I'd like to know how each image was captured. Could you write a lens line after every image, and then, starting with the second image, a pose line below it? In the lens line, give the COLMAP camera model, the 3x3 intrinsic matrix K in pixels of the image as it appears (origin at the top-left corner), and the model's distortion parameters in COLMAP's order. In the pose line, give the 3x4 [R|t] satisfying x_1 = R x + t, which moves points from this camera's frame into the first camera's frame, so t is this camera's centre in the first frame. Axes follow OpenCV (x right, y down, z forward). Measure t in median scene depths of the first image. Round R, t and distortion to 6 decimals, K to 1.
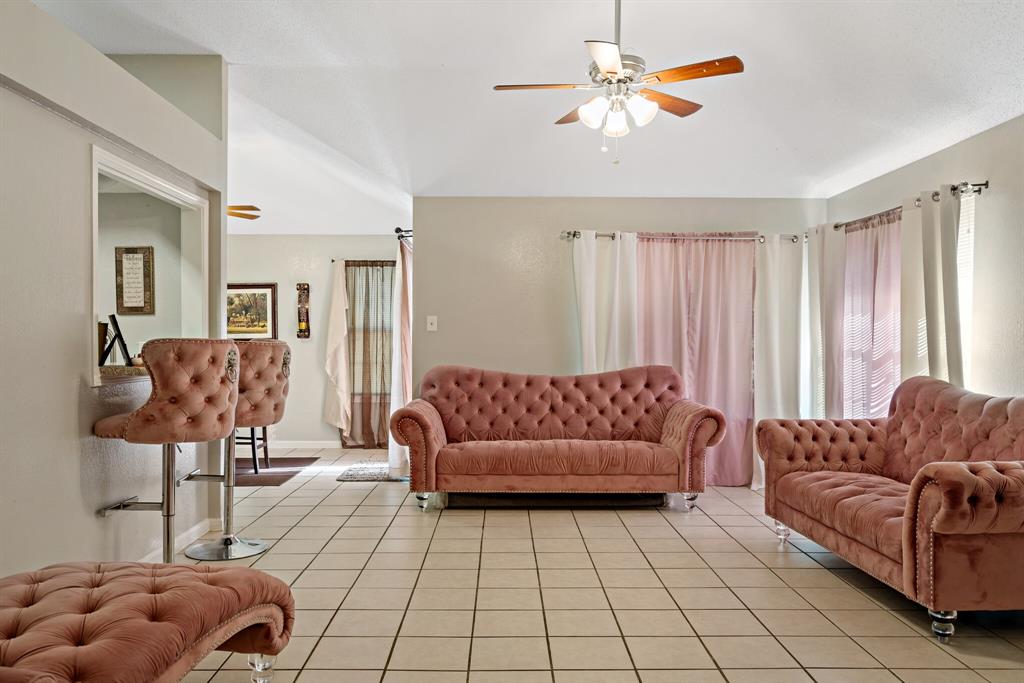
lens RADIAL K [[780.2, 0, 509.2], [0, 780.2, 349.2], [0, 0, 1]] dist [0.007535, 0.005240]
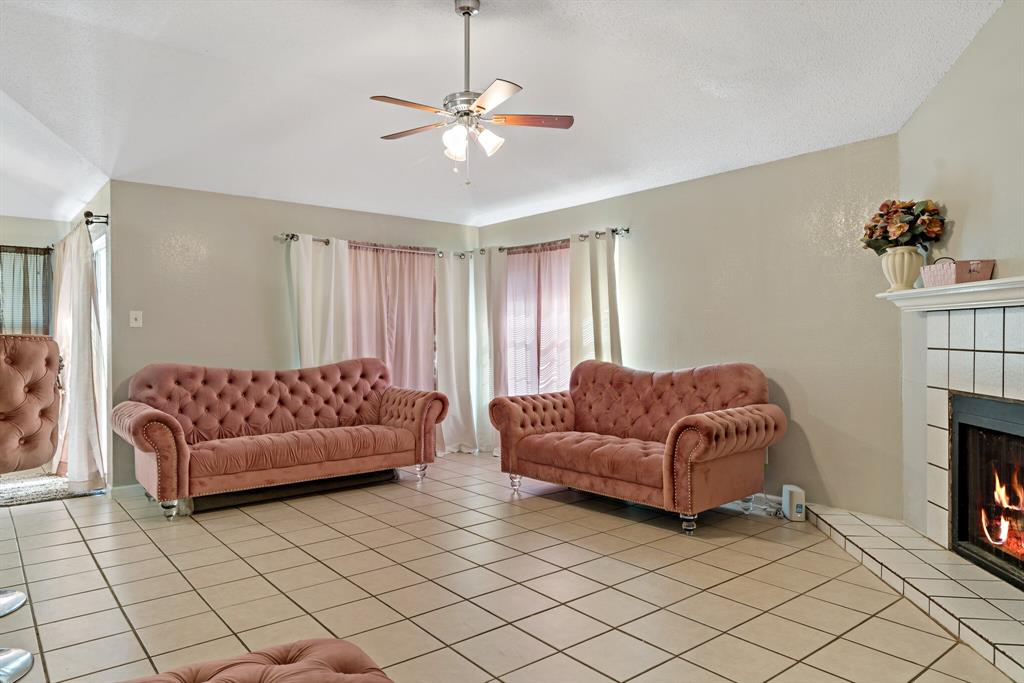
lens RADIAL K [[663.9, 0, 511.9], [0, 663.9, 335.3], [0, 0, 1]] dist [0.006286, 0.004277]
pose [[0.779579, -0.004058, 0.626291, -0.292945], [0.012964, 0.999869, -0.009658, -0.000457], [-0.626170, 0.015648, 0.779529, 0.124236]]
